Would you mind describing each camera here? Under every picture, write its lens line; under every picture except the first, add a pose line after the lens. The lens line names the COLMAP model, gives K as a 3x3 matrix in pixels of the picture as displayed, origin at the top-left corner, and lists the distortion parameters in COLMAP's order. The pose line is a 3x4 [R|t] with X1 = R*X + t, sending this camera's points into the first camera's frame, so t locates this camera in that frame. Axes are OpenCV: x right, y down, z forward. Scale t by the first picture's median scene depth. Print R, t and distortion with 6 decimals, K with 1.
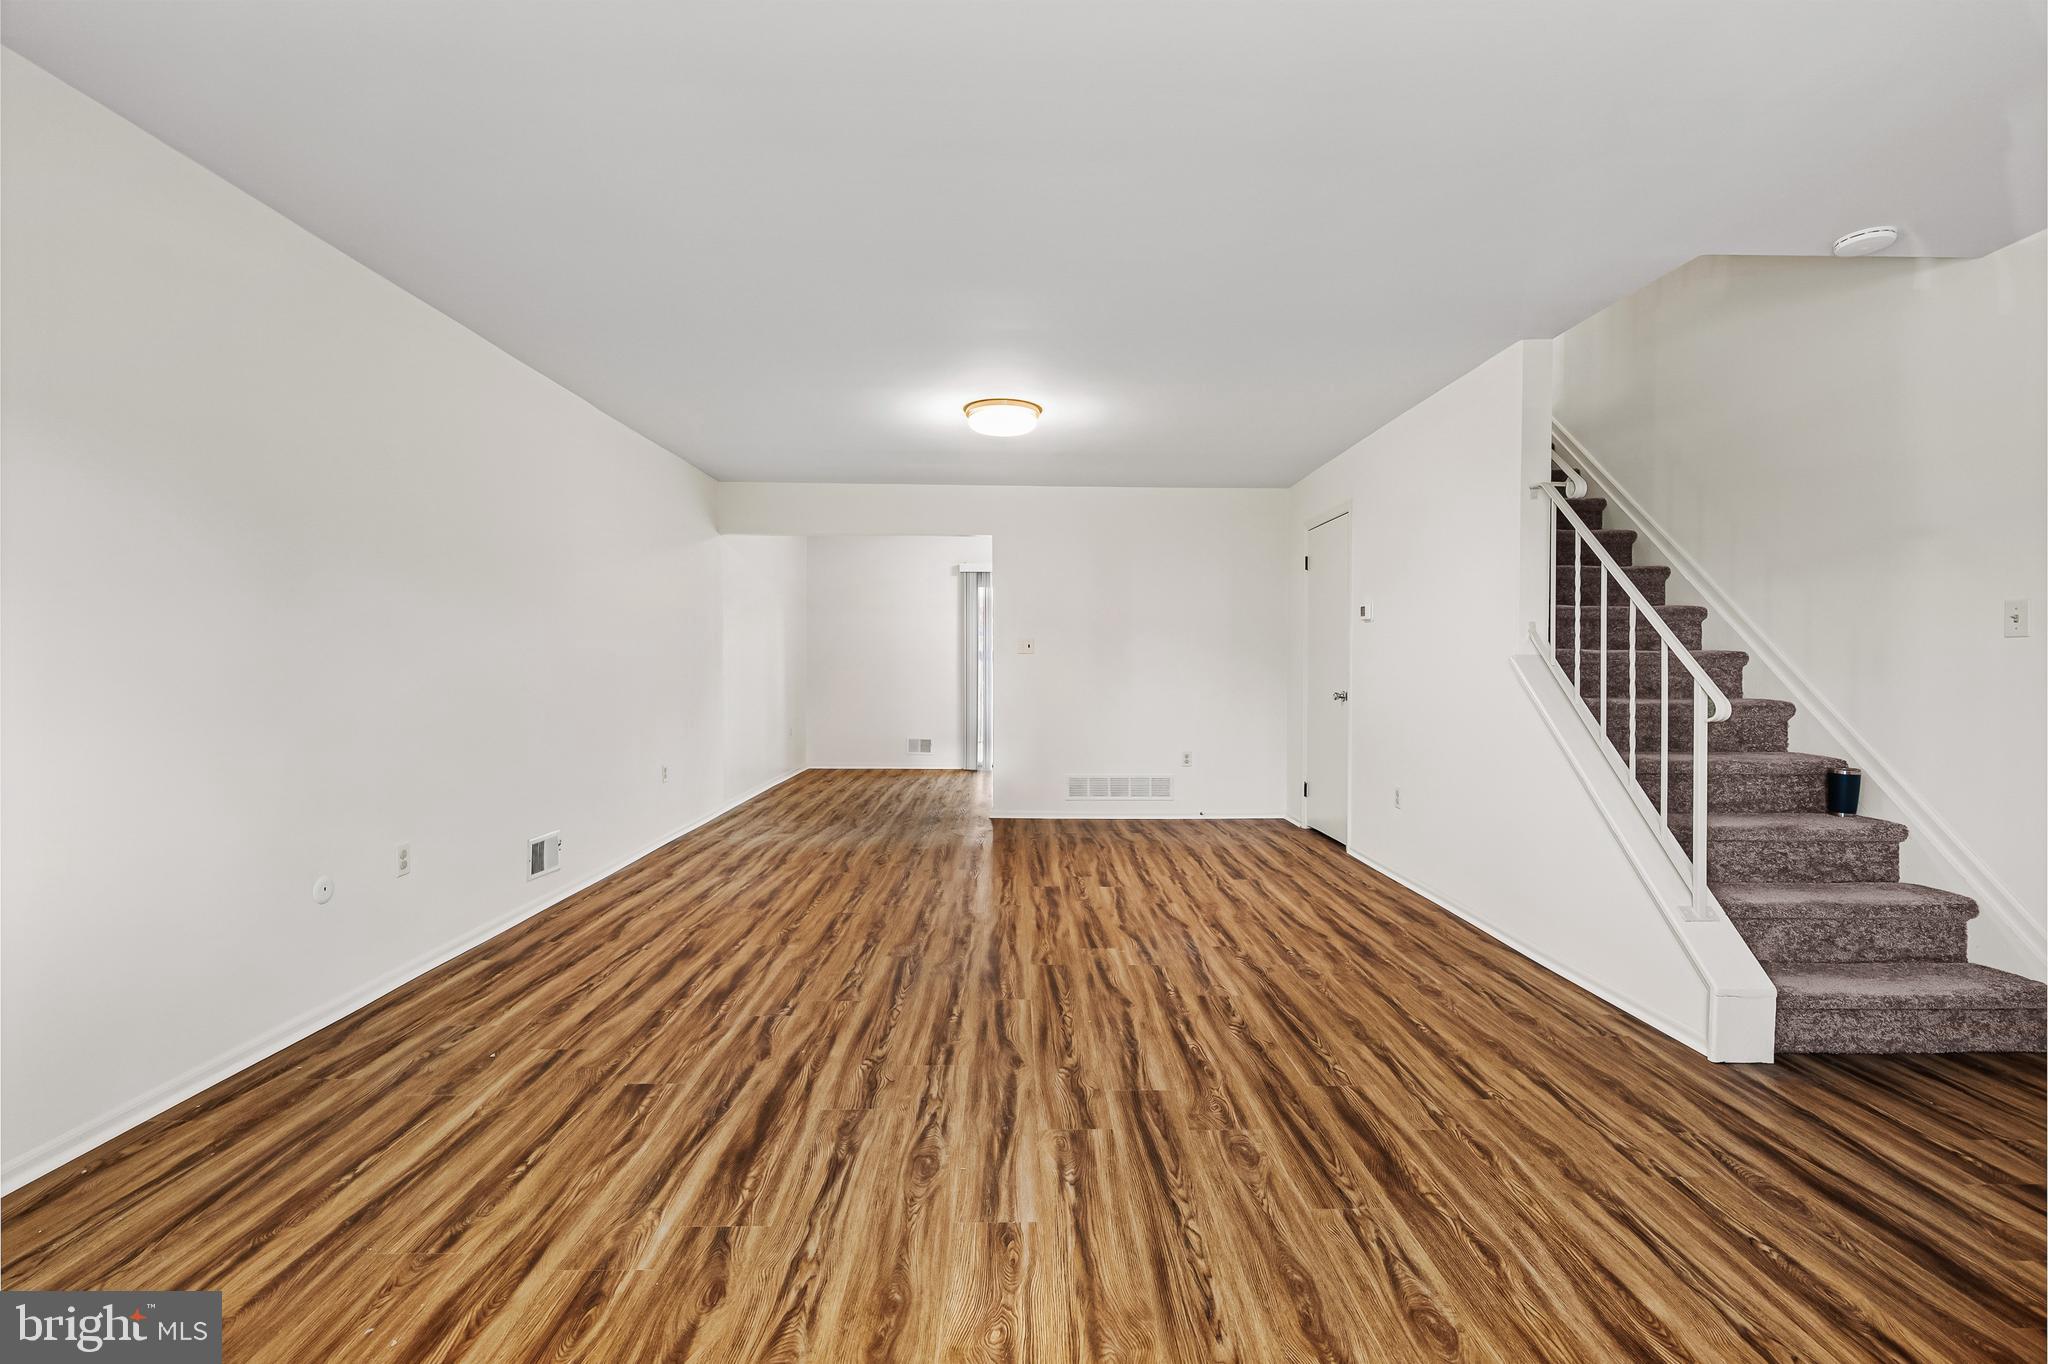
lens RADIAL K [[913.2, 0, 1030.3], [0, 913.2, 673.1], [0, 0, 1]] dist [-0.005916, 0.001350]
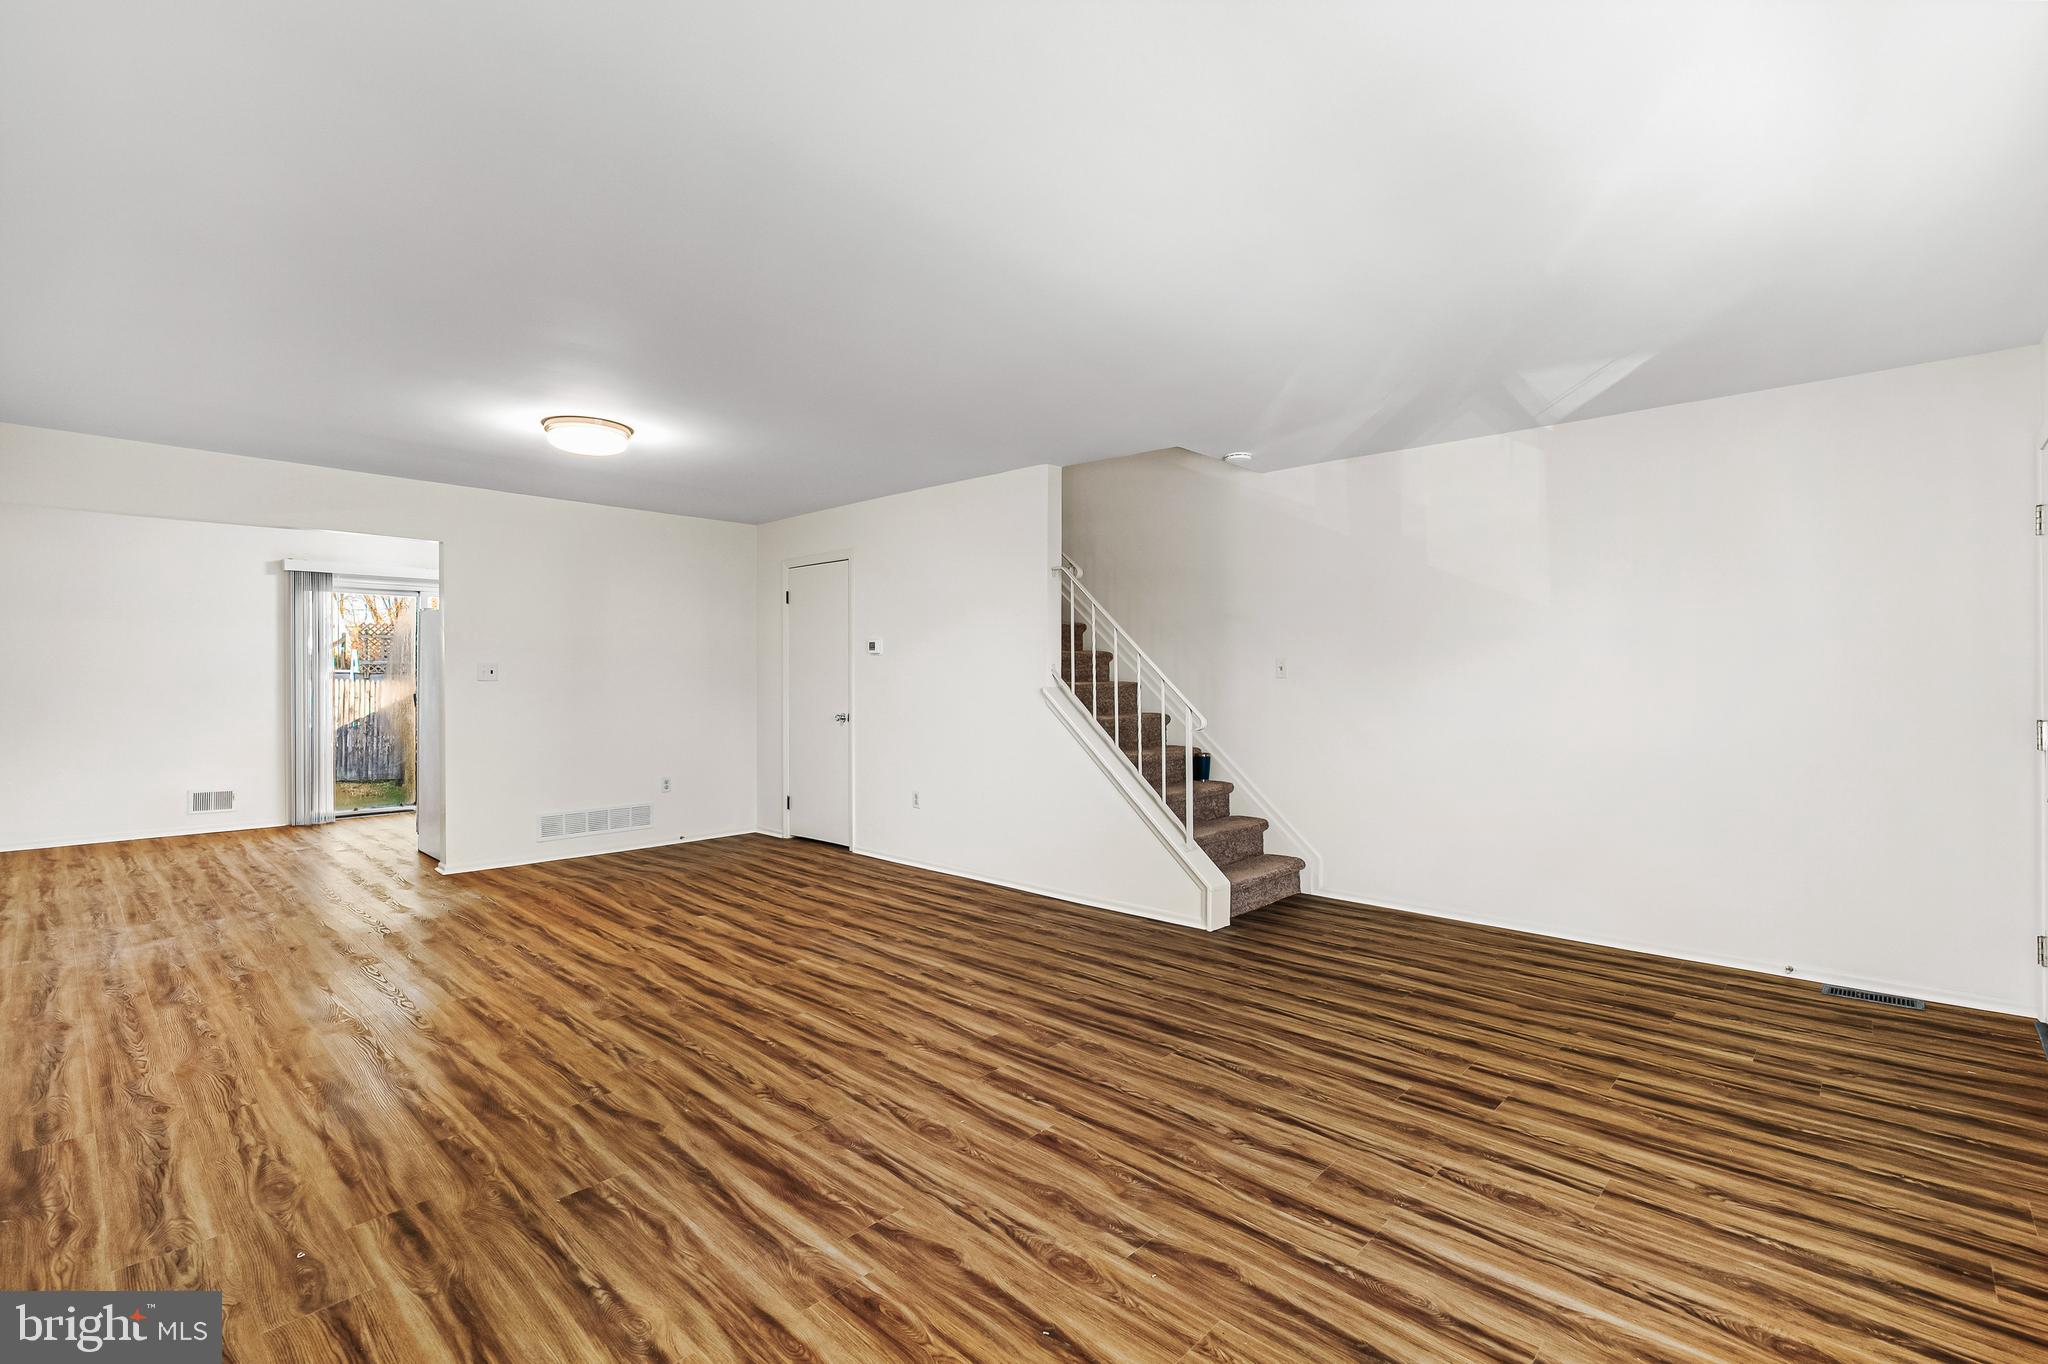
lens RADIAL K [[920.5, 0, 1023.5], [0, 920.5, 666.2], [0, 0, 1]] dist [-0.001295, 0.000653]
pose [[0.698806, 0.002803, 0.715306, -0.708620], [0.009670, 0.999864, -0.013364, -0.047680], [-0.715246, 0.016256, 0.698684, 0.038707]]
